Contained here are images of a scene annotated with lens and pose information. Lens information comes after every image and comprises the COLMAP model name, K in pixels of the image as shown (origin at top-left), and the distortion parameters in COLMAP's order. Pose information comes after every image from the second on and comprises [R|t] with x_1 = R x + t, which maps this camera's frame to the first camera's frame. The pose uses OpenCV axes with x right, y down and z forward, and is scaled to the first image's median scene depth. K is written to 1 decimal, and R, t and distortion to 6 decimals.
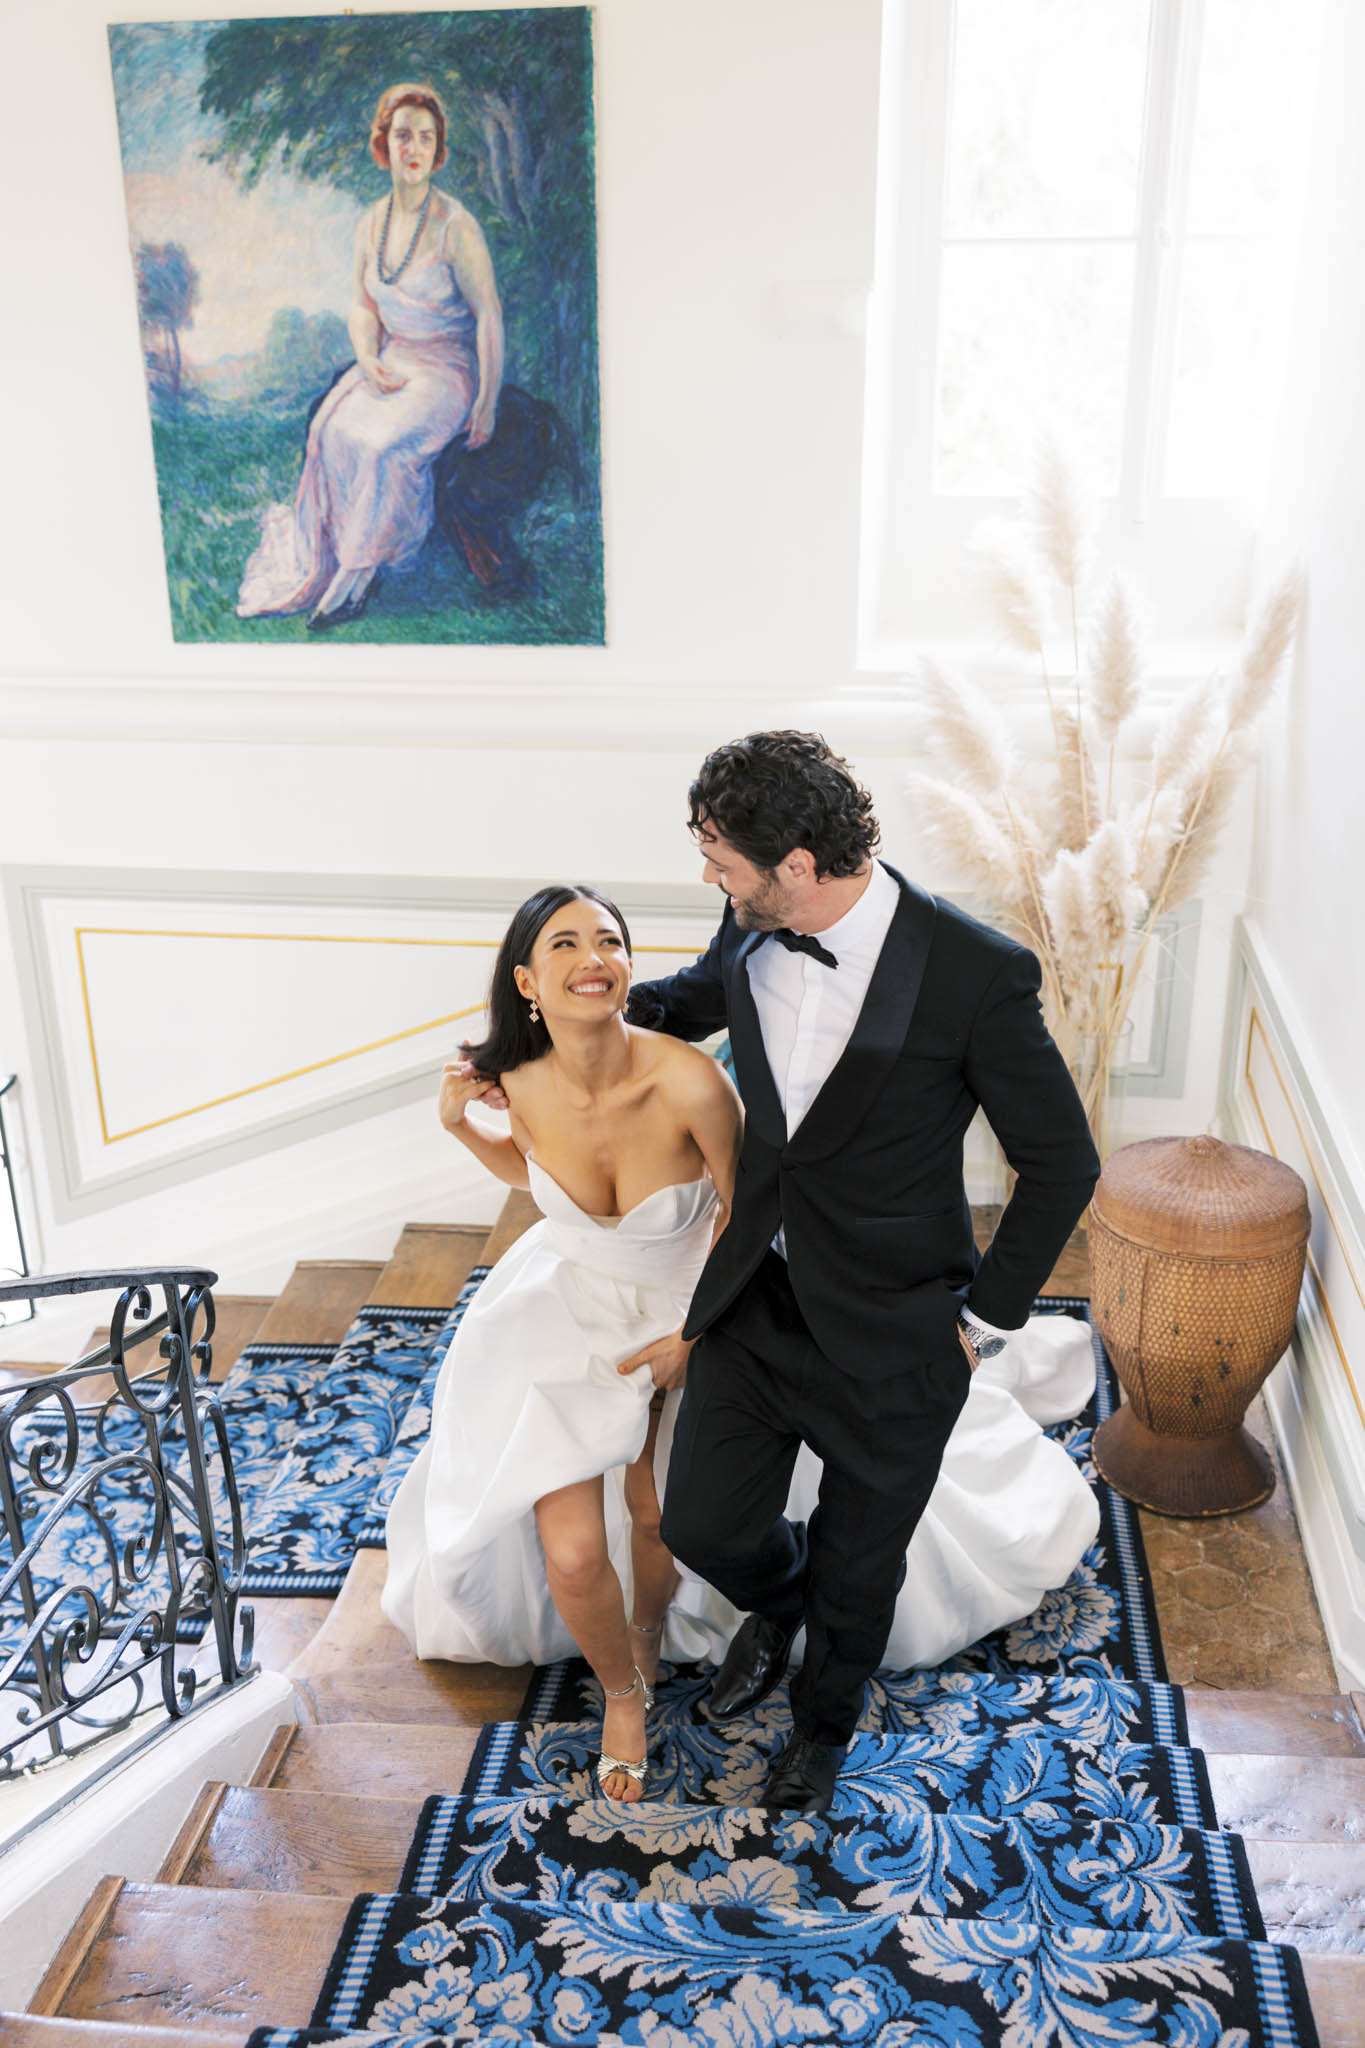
lens RADIAL K [[1885.4, 0, 674.9], [0, 1885.4, 1028.7], [0, 0, 1]] dist [0.010855, 0.007340]
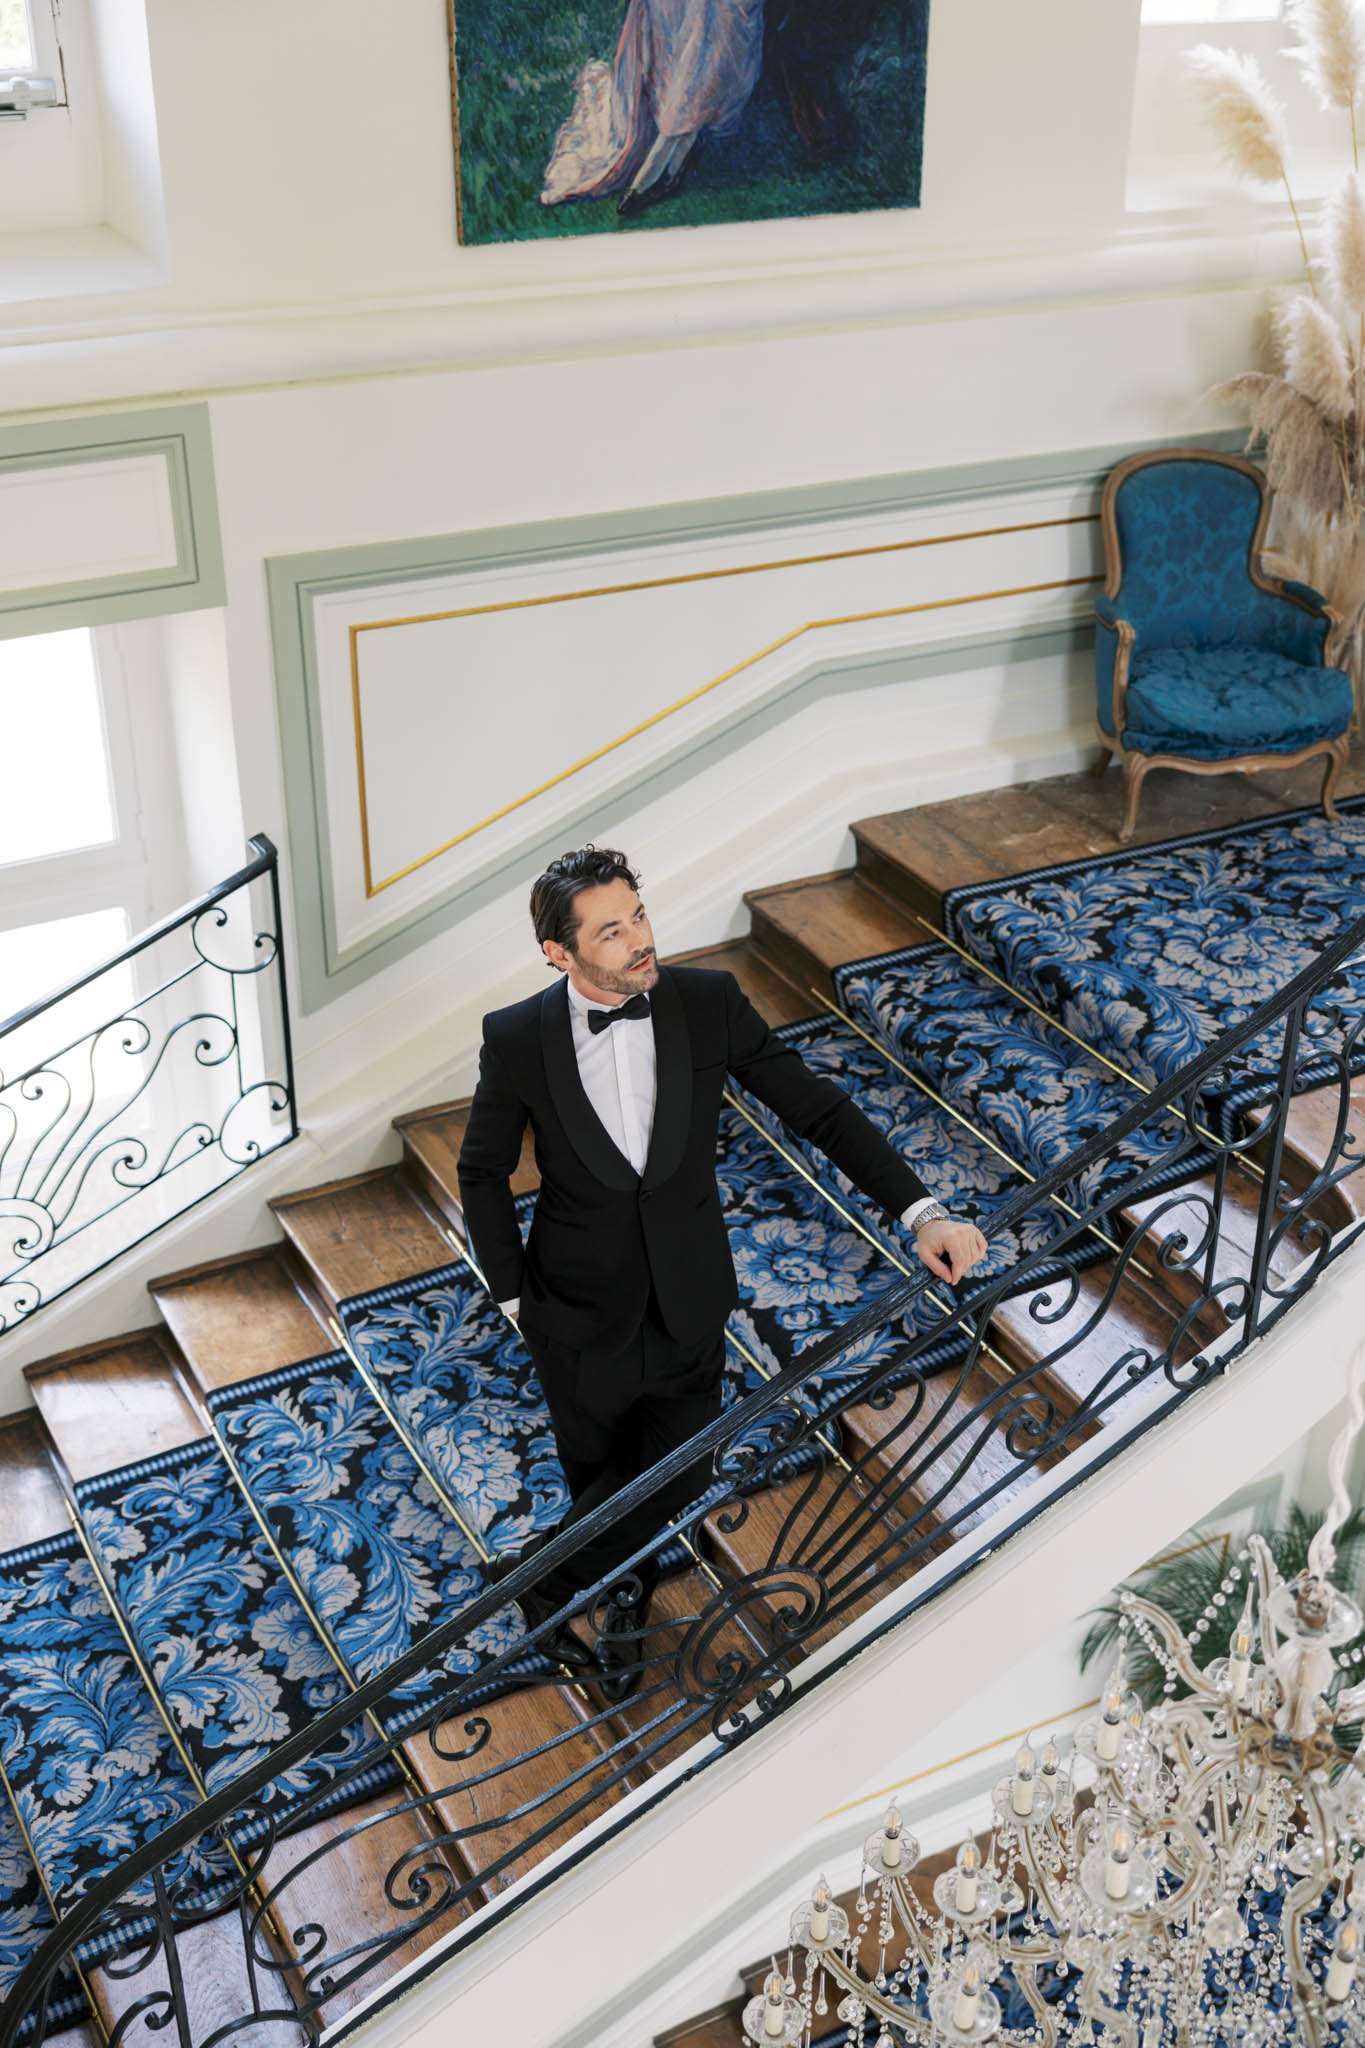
lens RADIAL K [[2271.8, 0, 682.5], [0, 2271.8, 1024.0], [0, 0, 1]] dist [0.016026, -0.009743]
pose [[0.813136, -0.257956, 0.521793, -0.812113], [0.197647, 0.965539, 0.169324, -0.028144], [-0.547489, -0.034553, 0.836099, 0.118063]]
